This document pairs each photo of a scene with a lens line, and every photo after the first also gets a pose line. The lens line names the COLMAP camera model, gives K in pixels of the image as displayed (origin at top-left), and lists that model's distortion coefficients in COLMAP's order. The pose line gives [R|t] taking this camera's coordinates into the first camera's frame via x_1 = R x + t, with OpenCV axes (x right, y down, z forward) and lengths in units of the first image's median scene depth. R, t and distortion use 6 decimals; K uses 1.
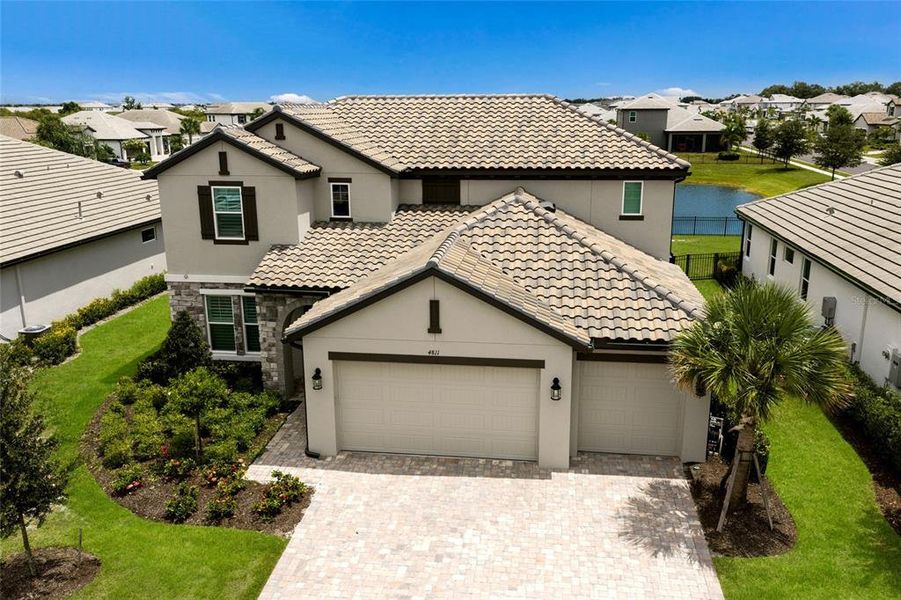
lens RADIAL K [[743.8, 0, 451.2], [0, 743.8, 300.3], [0, 0, 1]] dist [0.014336, -0.002735]
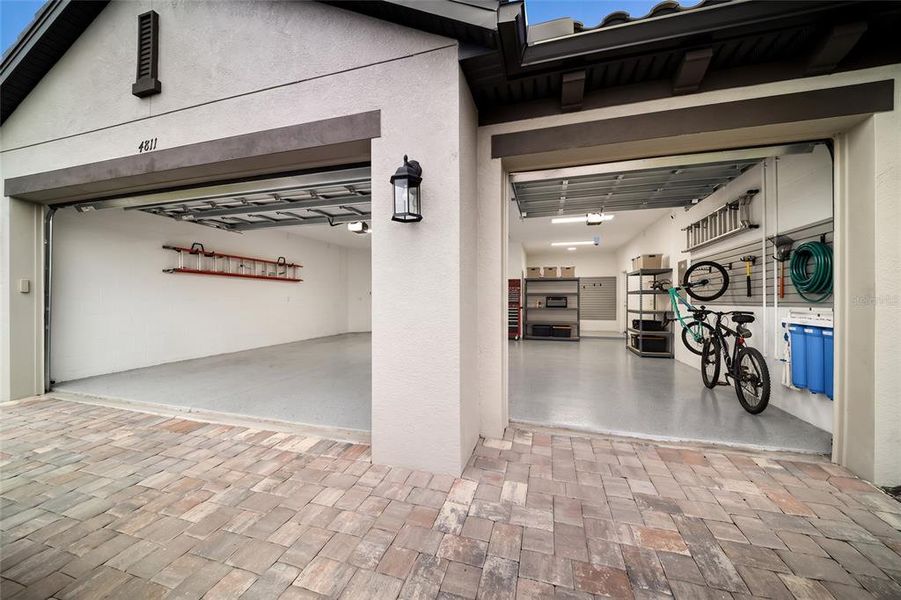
lens RADIAL K [[340.1, 0, 447.6], [0, 340.1, 301.6], [0, 0, 1]] dist [-0.012161, 0.000132]
pose [[0.987729, 0.004202, -0.156121, 0.149572], [-0.044047, 0.966553, -0.252655, 0.167259], [0.149837, 0.256431, 0.954878, 0.732798]]
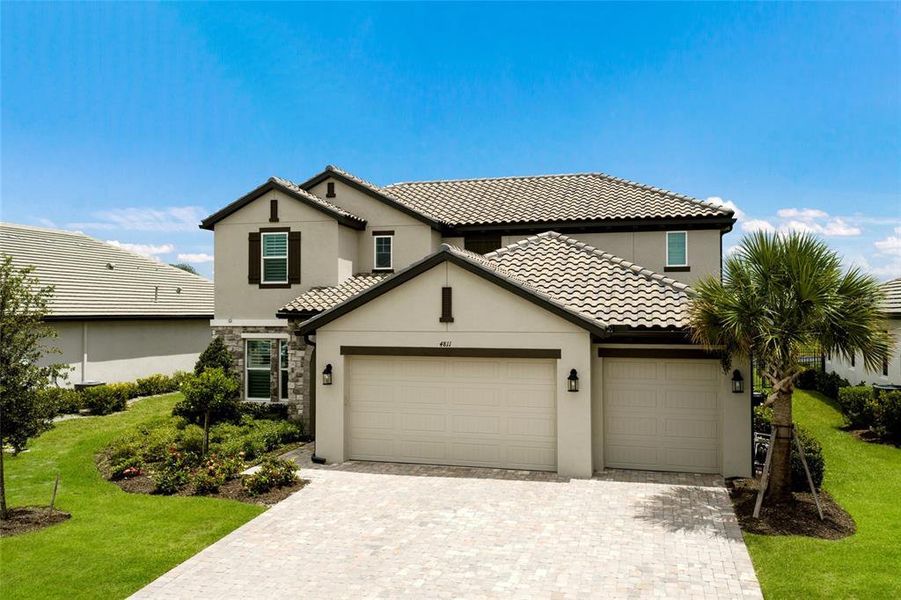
lens RADIAL K [[743.8, 0, 451.2], [0, 743.8, 300.3], [0, 0, 1]] dist [0.014336, -0.002735]
pose [[0.990825, 0.004632, -0.135070, 0.095718], [-0.041120, 0.962364, -0.268635, 0.231486], [0.128742, 0.271724, 0.953725, 0.059516]]
